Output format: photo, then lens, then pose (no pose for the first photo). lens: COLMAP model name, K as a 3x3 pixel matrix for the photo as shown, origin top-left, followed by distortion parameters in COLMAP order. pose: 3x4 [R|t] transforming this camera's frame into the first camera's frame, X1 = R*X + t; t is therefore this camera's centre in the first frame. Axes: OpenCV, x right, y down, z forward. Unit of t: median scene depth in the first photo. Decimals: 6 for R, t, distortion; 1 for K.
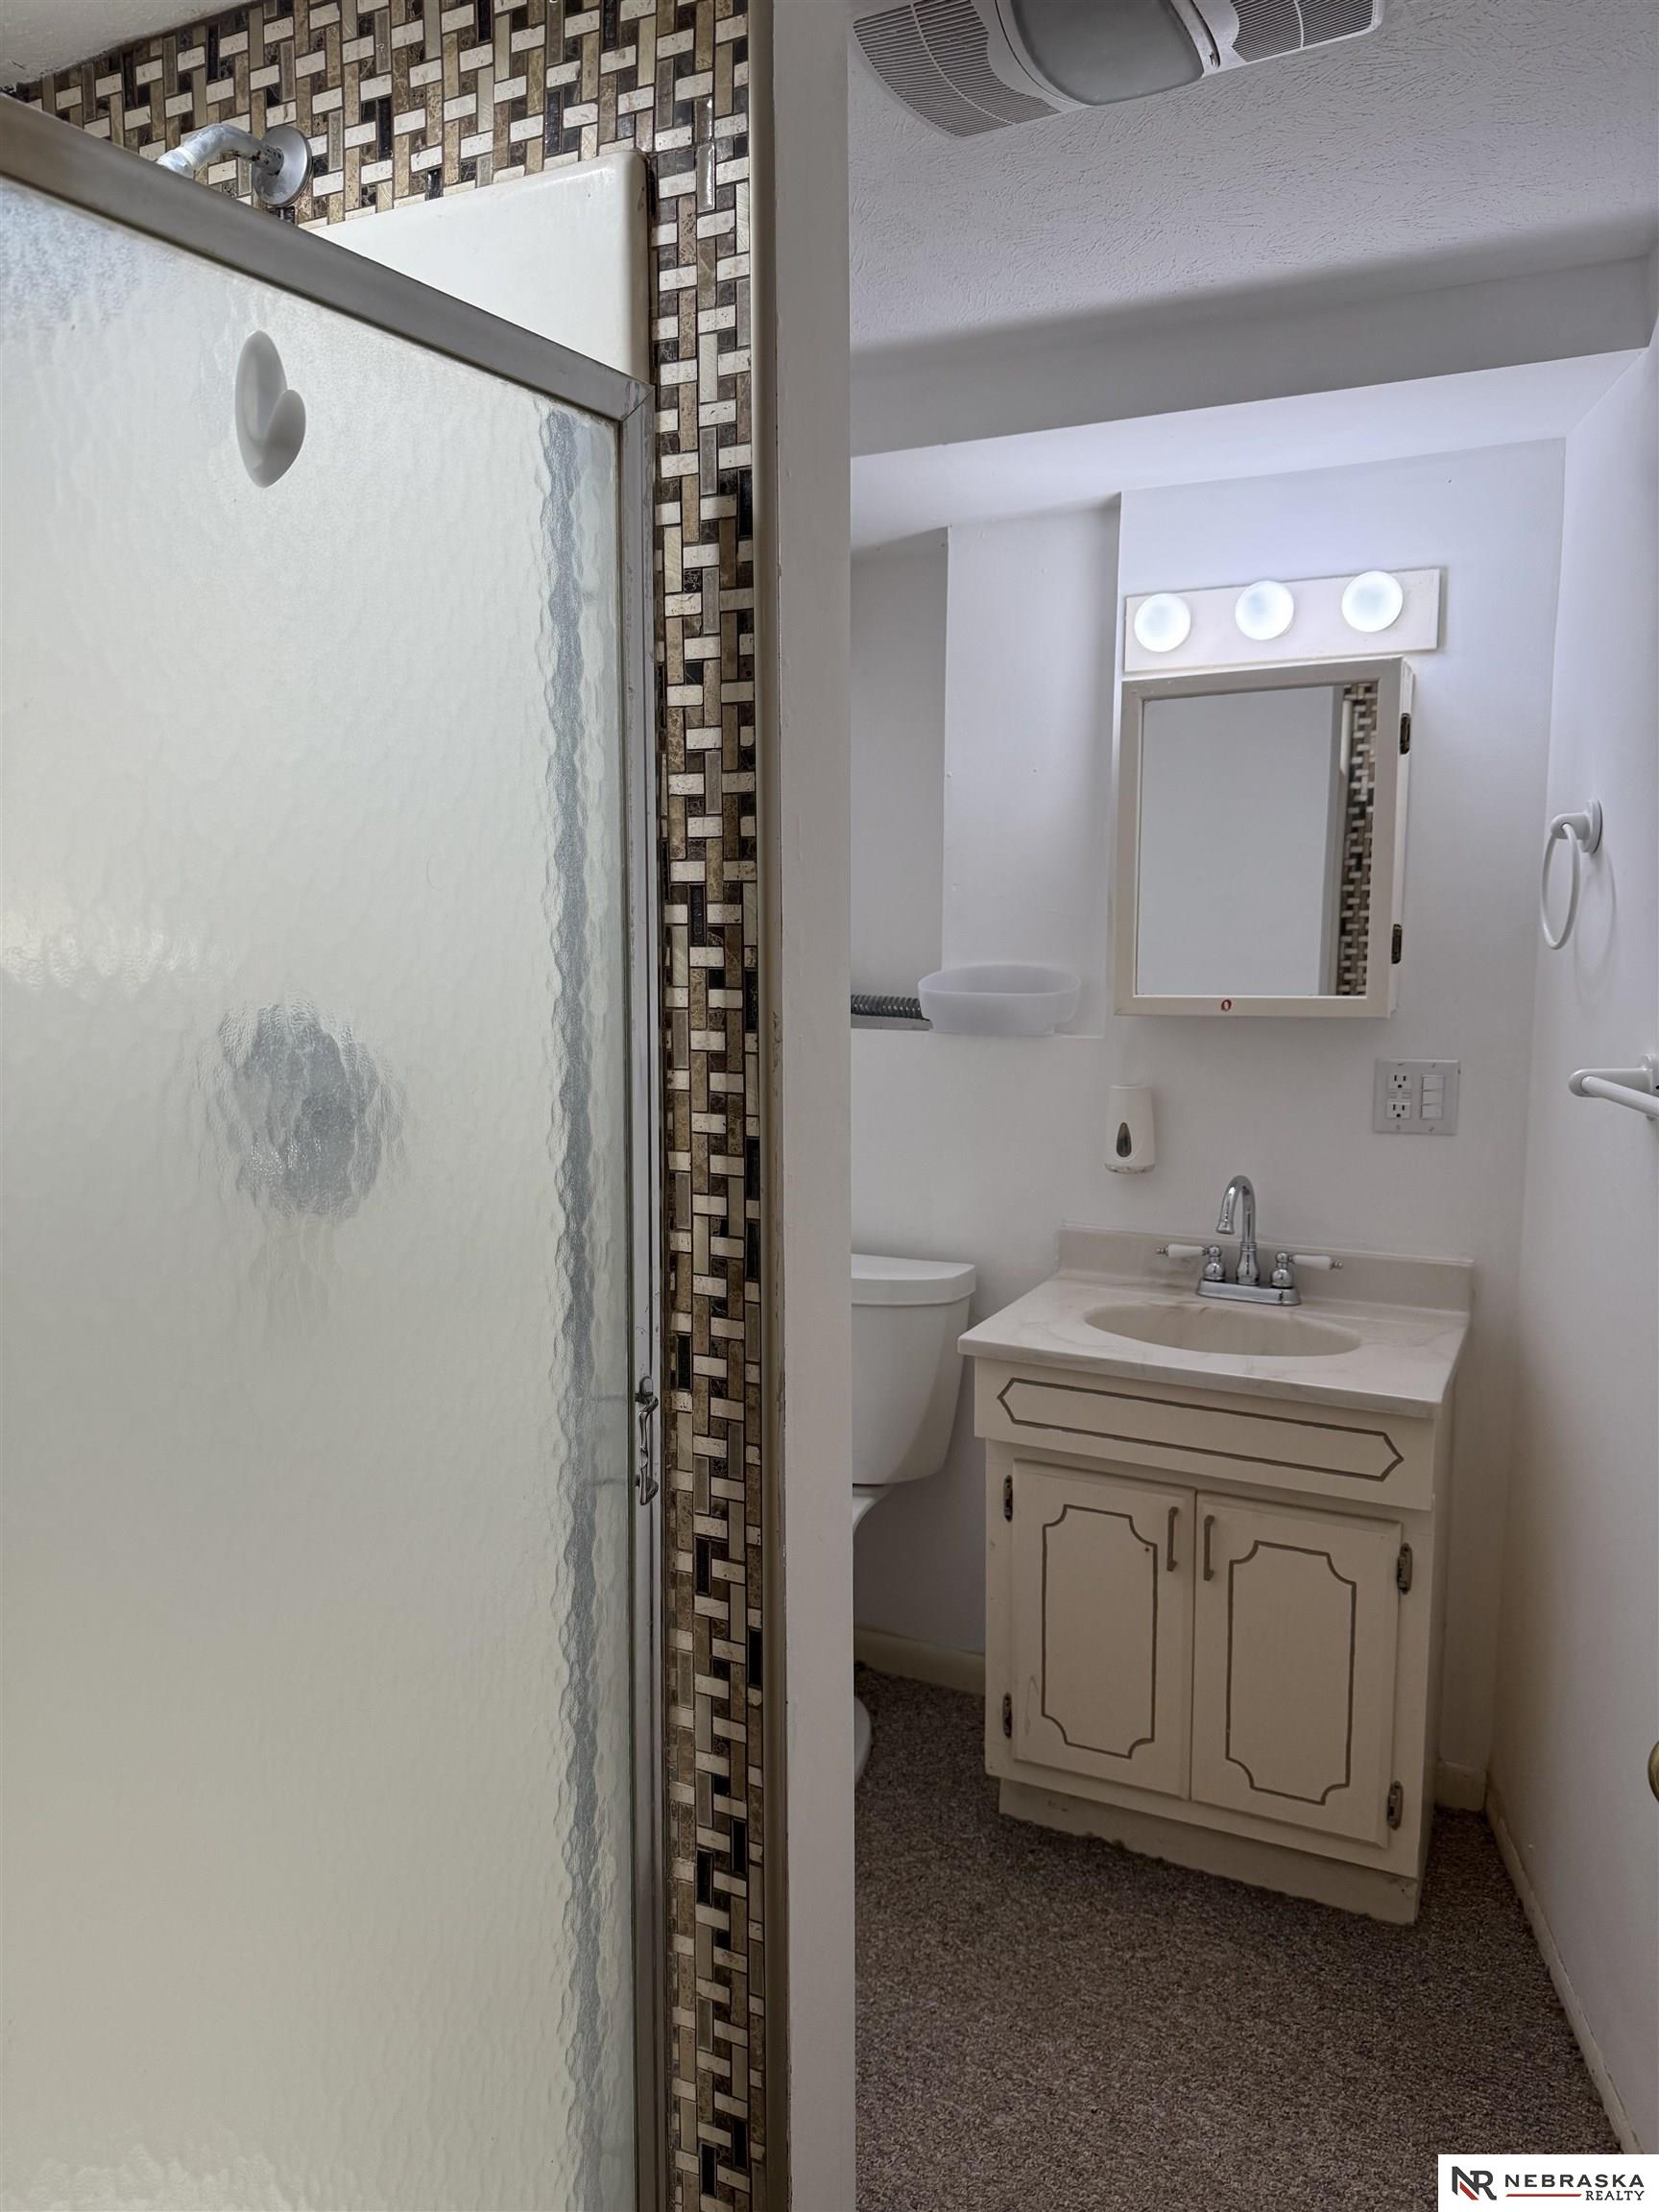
lens RADIAL K [[1552.6, 0, 838.8], [0, 1552.6, 1111.4], [0, 0, 1]] dist [0.056785, -0.068918]
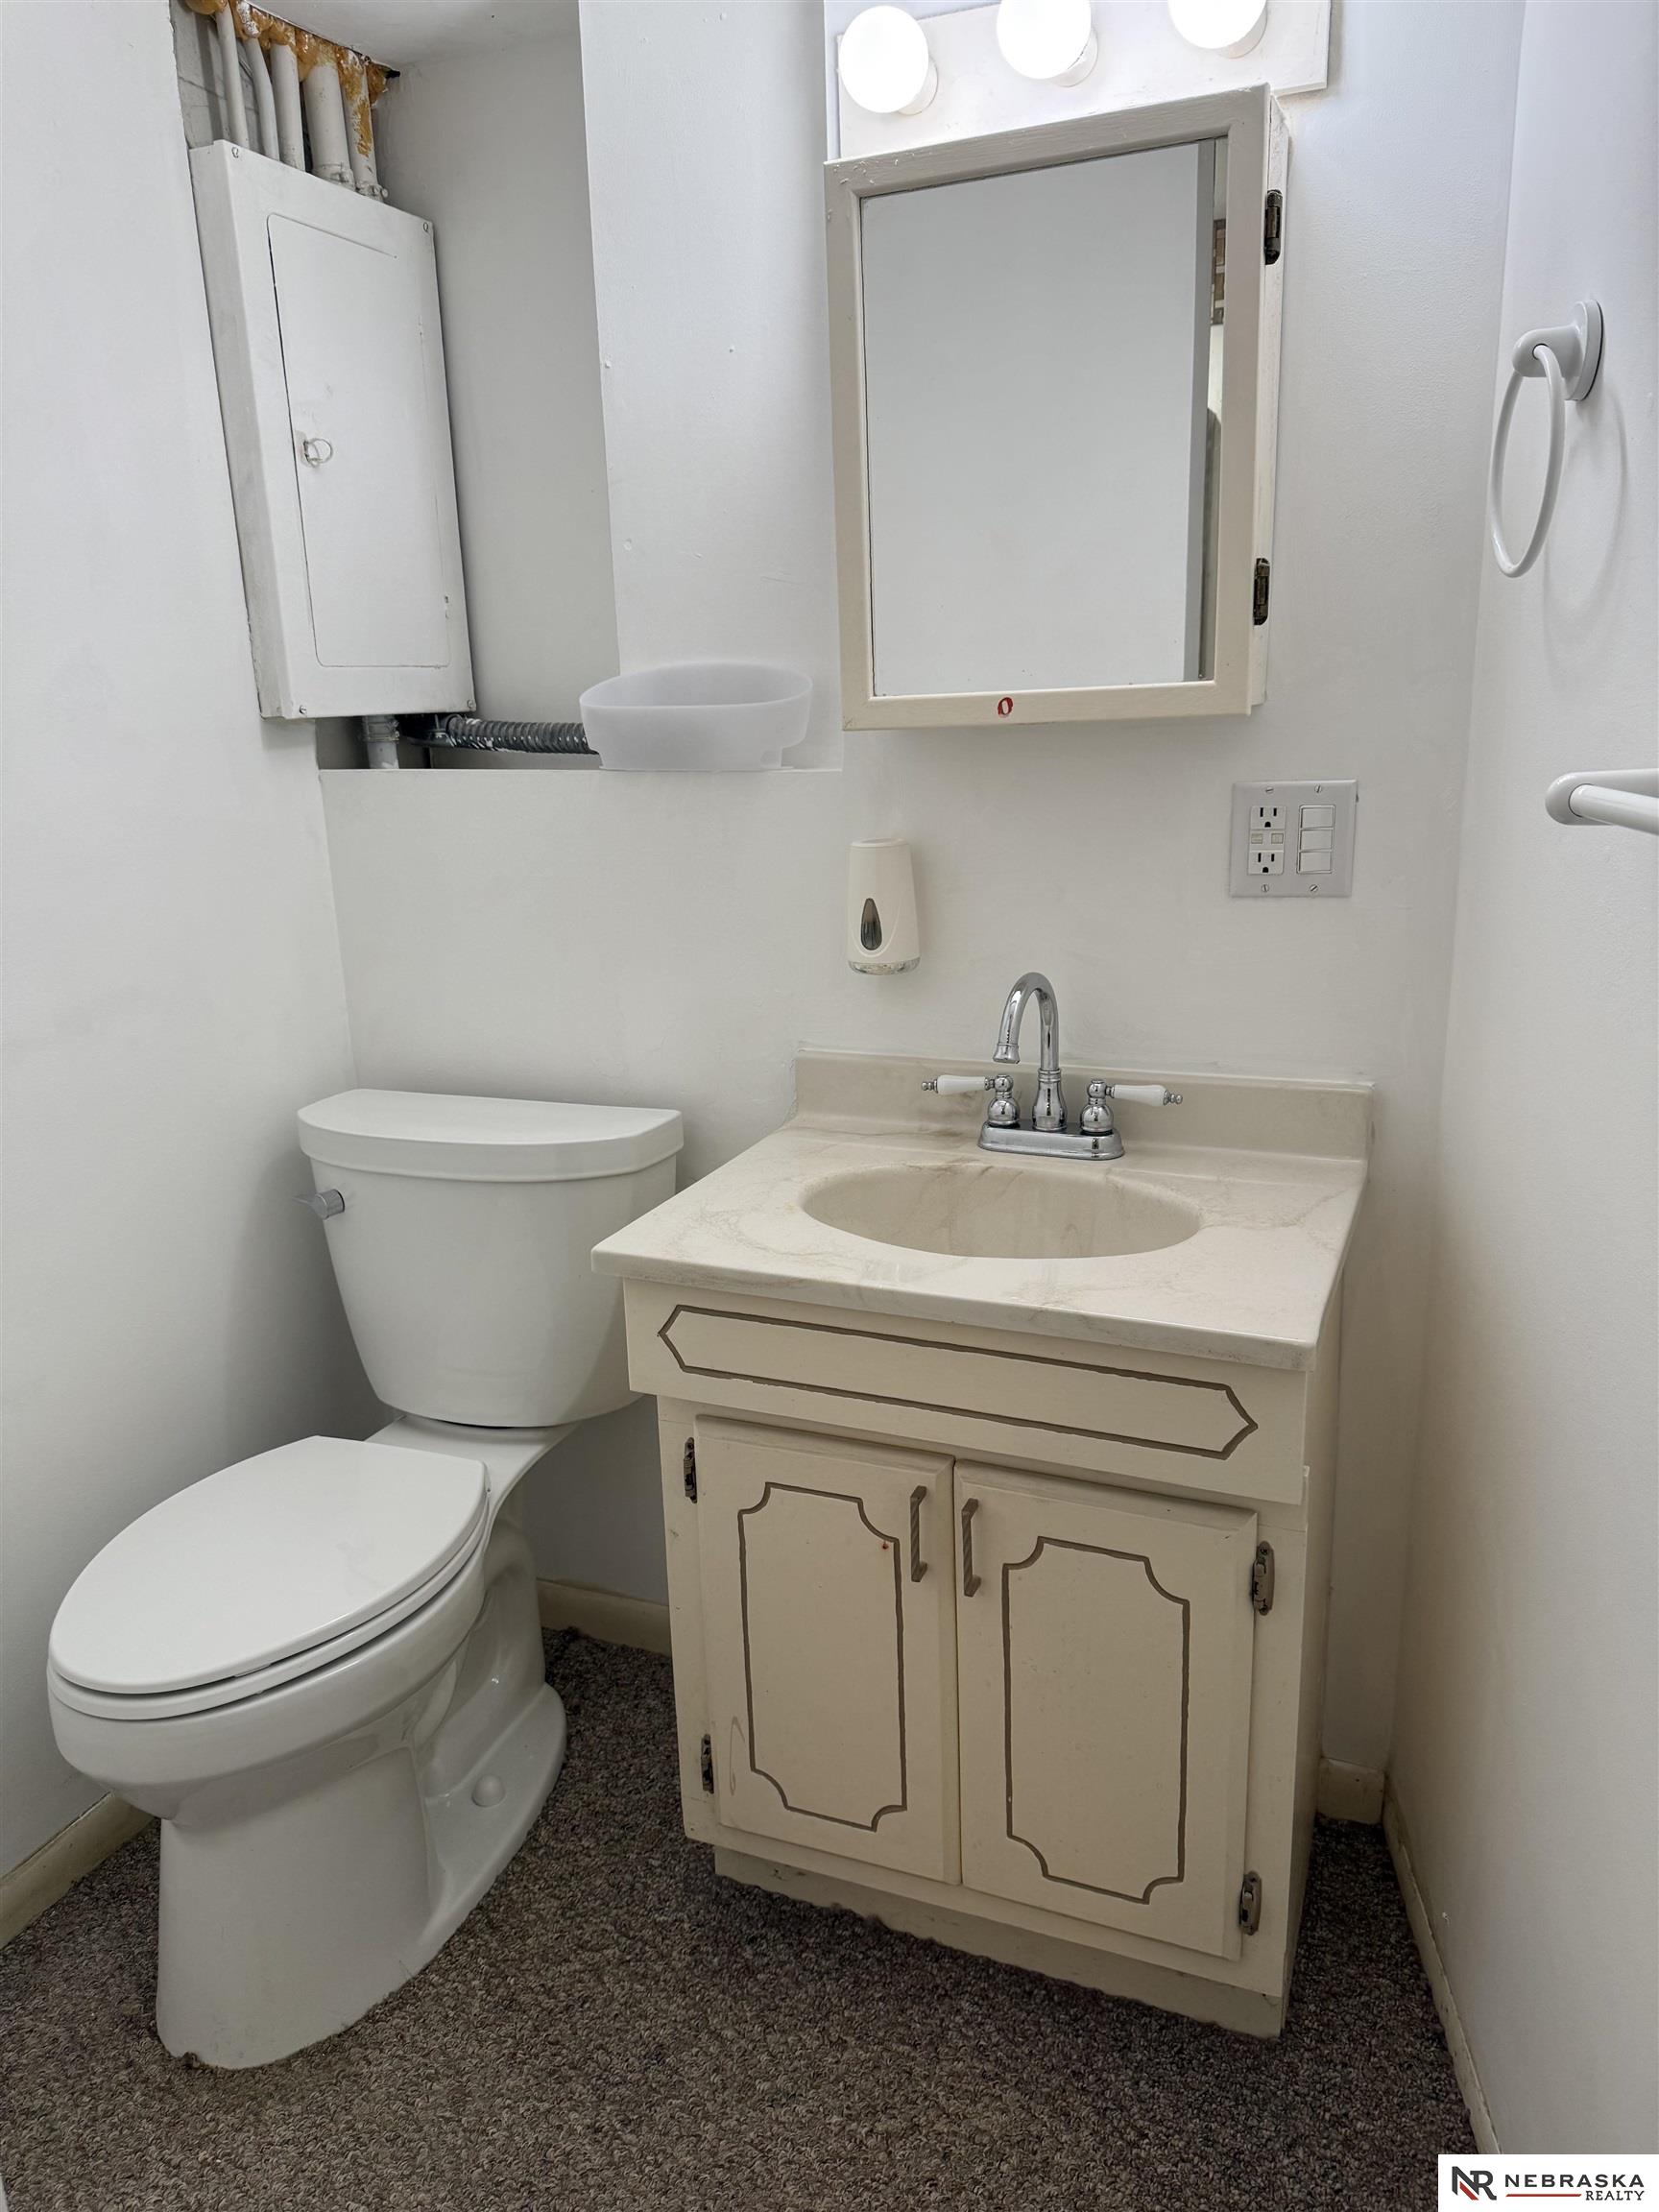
lens RADIAL K [[1552.6, 0, 829.1], [0, 1552.6, 1104.6], [0, 0, 1]] dist [0.056785, -0.068918]
pose [[0.998070, -0.045954, 0.041770, 0.149816], [0.039504, 0.988801, 0.143918, -0.001313], [-0.047916, -0.141990, 0.988708, 0.362105]]
